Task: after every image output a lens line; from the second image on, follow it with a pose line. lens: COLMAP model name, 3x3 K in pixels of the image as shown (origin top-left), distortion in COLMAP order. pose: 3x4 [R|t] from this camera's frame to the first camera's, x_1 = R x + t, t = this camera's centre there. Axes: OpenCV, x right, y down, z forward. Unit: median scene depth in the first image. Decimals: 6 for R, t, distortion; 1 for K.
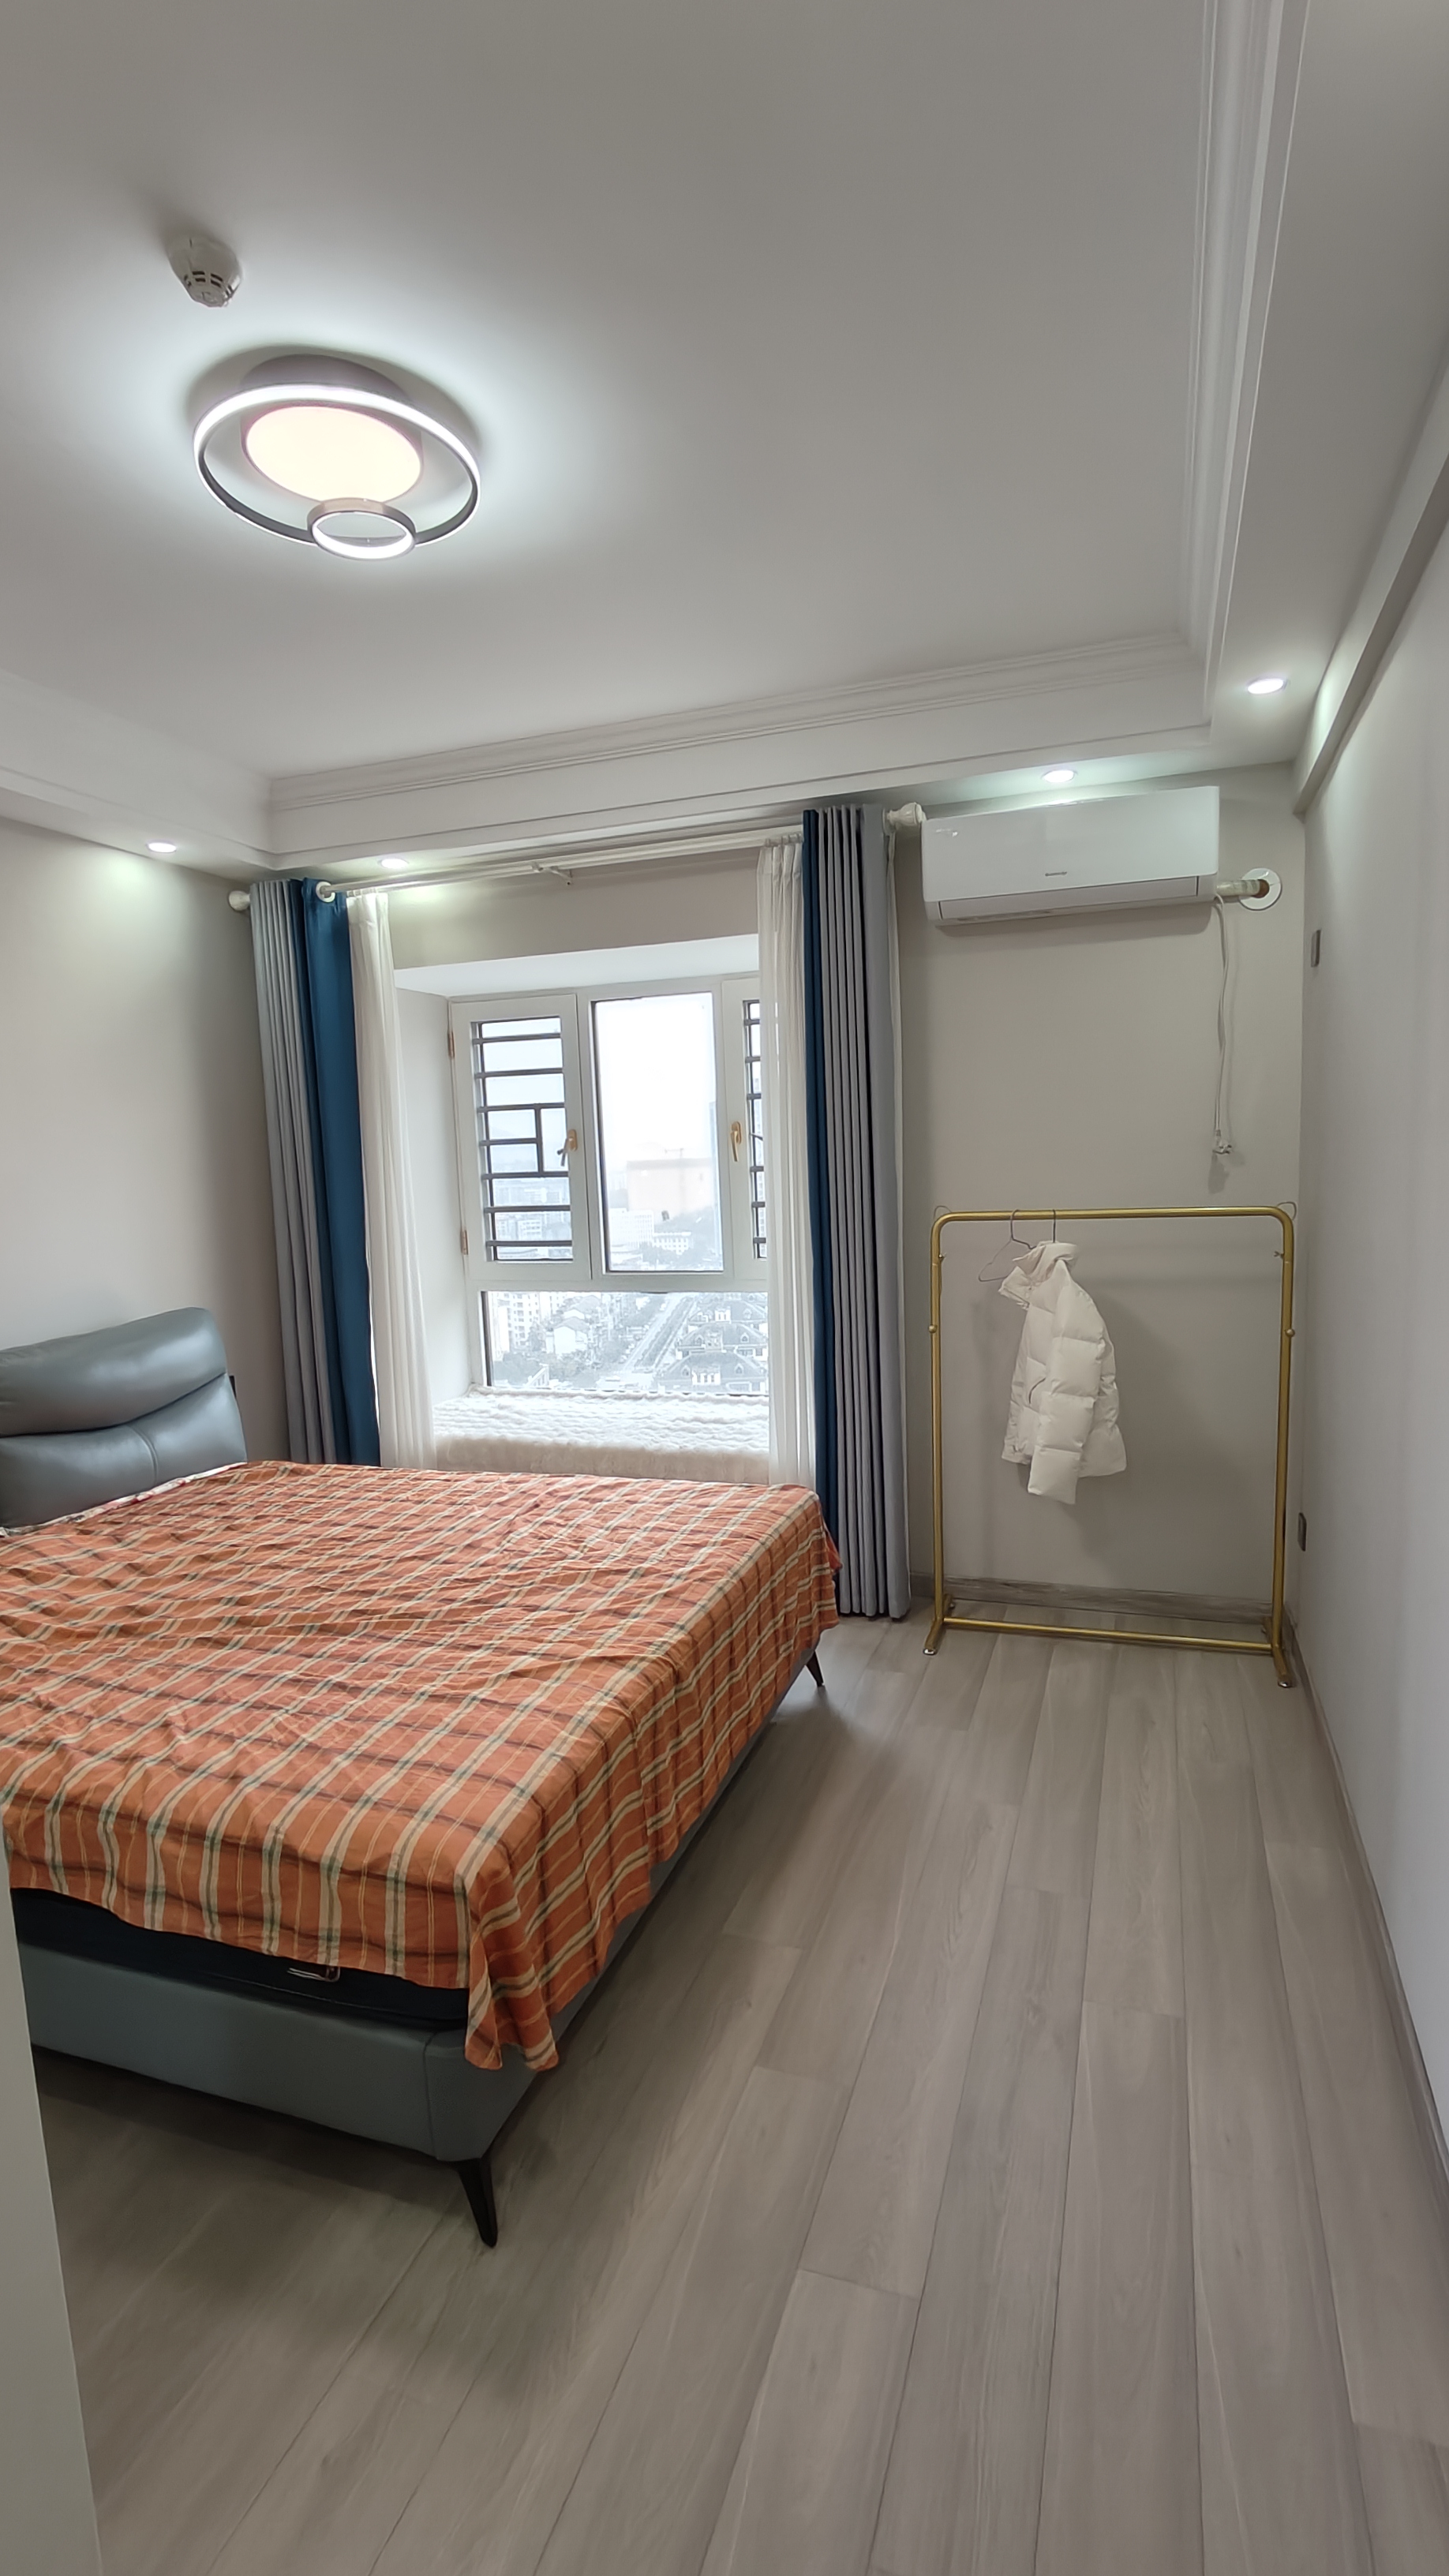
lens RADIAL K [[1182.4, 0, 732.5], [0, 1182.4, 1289.0], [0, 0, 1]] dist [0.000034, 0.000001]
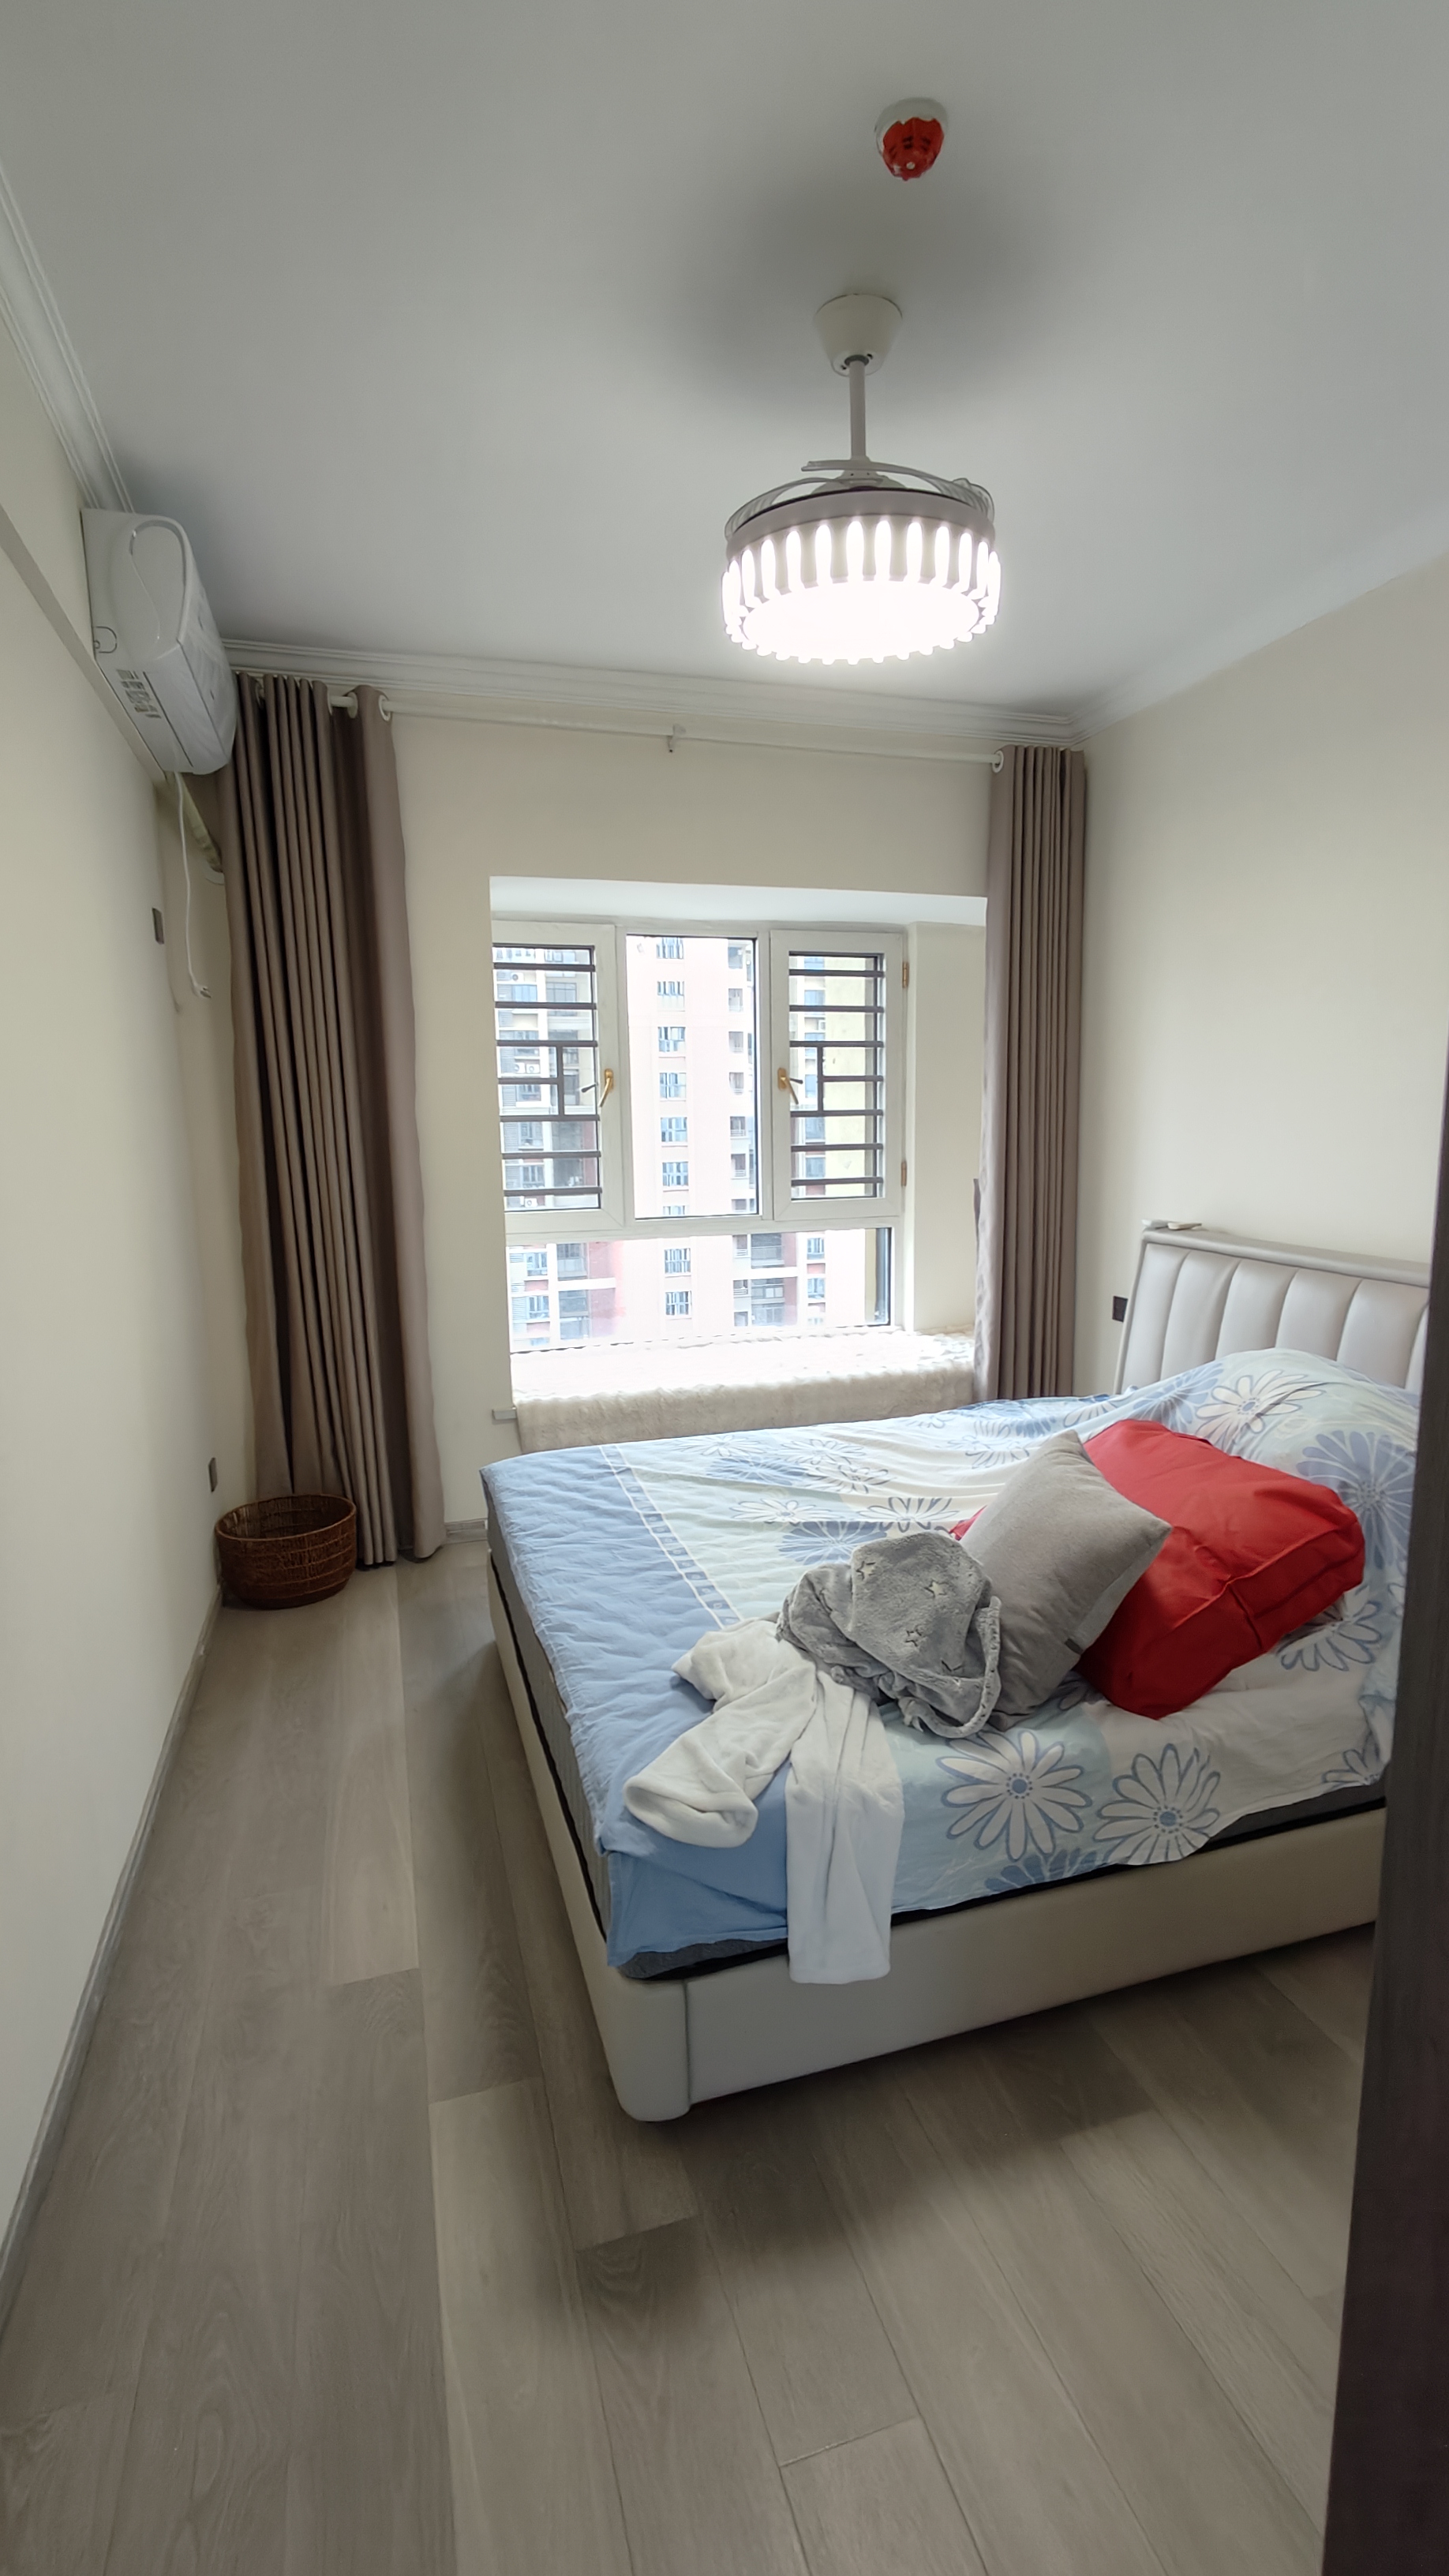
lens RADIAL K [[1182.4, 0, 731.6], [0, 1182.4, 1295.9], [0, 0, 1]] dist [0.000034, 0.000001]
pose [[0.803363, -0.083420, 0.589618, -0.622708], [0.060342, 0.996447, 0.058762, -0.005439], [-0.592424, -0.011629, 0.805542, 0.184575]]
